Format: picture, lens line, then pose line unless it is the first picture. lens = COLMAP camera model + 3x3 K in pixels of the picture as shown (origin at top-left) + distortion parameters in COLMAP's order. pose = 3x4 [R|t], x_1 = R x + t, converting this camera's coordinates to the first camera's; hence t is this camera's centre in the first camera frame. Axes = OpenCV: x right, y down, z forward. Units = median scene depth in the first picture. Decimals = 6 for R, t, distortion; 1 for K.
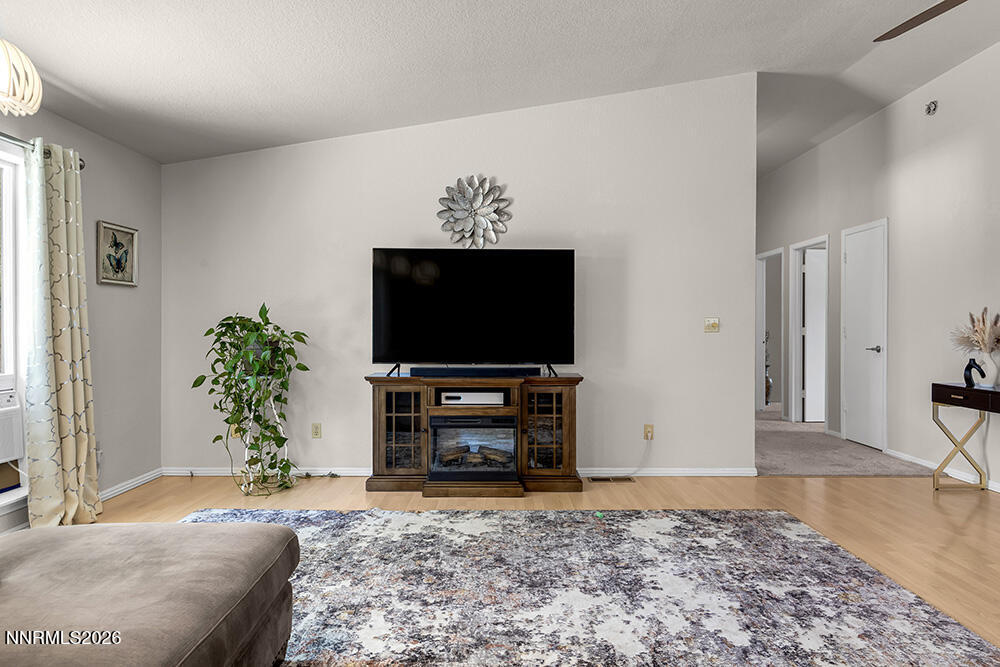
lens RADIAL K [[626.9, 0, 507.9], [0, 626.9, 331.3], [0, 0, 1]] dist [0.007064, 0.001853]
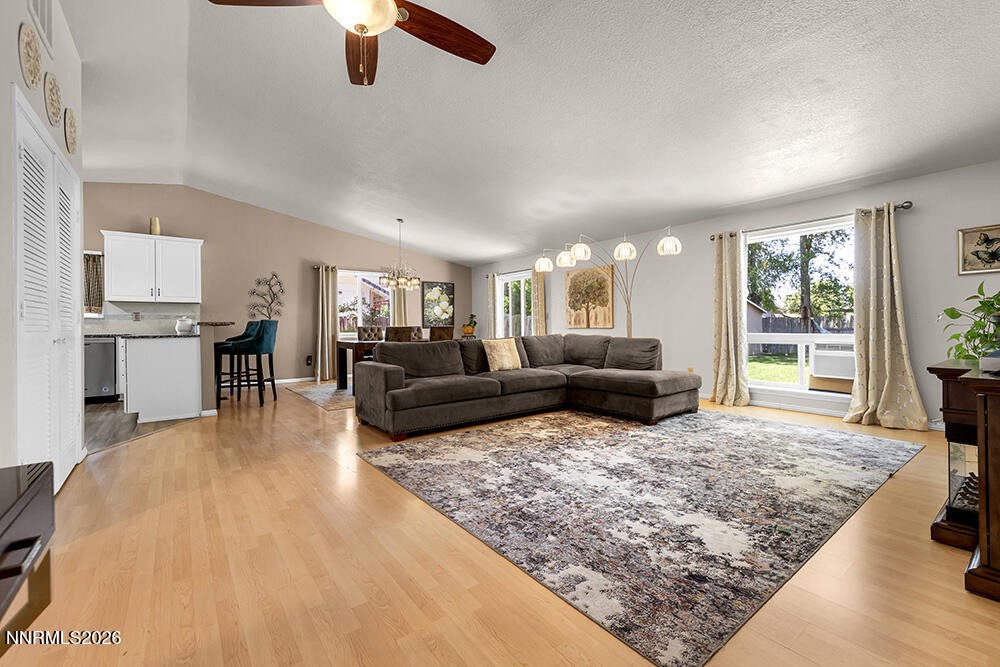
lens RADIAL K [[416.6, 0, 499.8], [0, 416.6, 326.8], [0, 0, 1]] dist [0.000788, 0.000078]
pose [[-0.808504, 0.005226, -0.588468, 0.827618], [0.000762, 0.999969, 0.007834, 0.035094], [0.588491, 0.005886, -0.808483, 1.343474]]
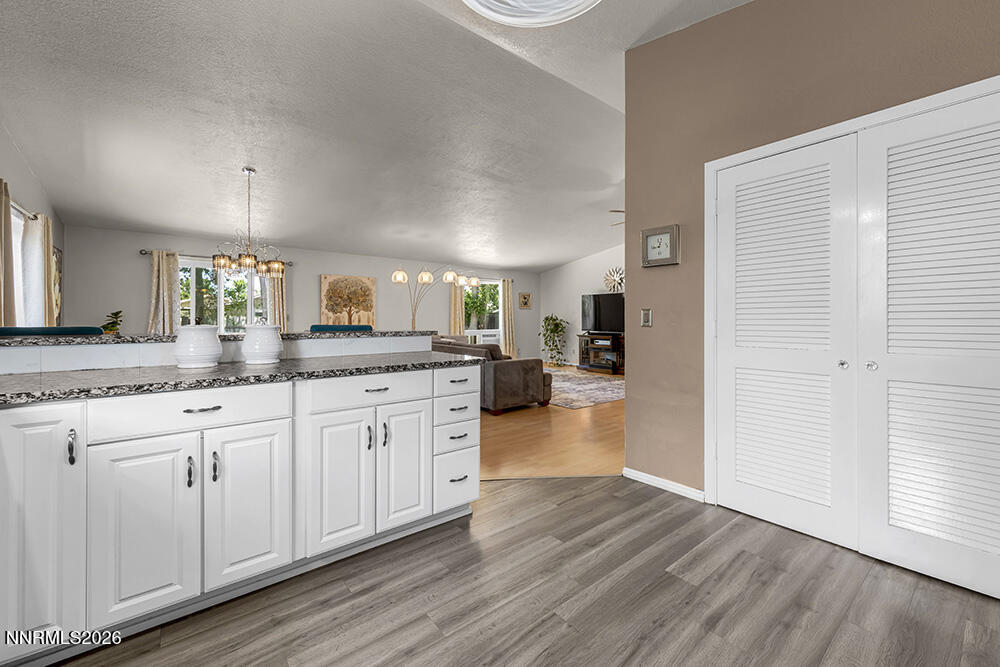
lens RADIAL K [[416.6, 0, 502.7], [0, 416.6, 325.5], [0, 0, 1]] dist [0.000788, 0.000078]
pose [[0.611112, 0.010156, -0.791479, 1.608940], [-0.005284, 0.999948, 0.008751, 0.010082], [0.791526, -0.001166, 0.611134, -0.818468]]
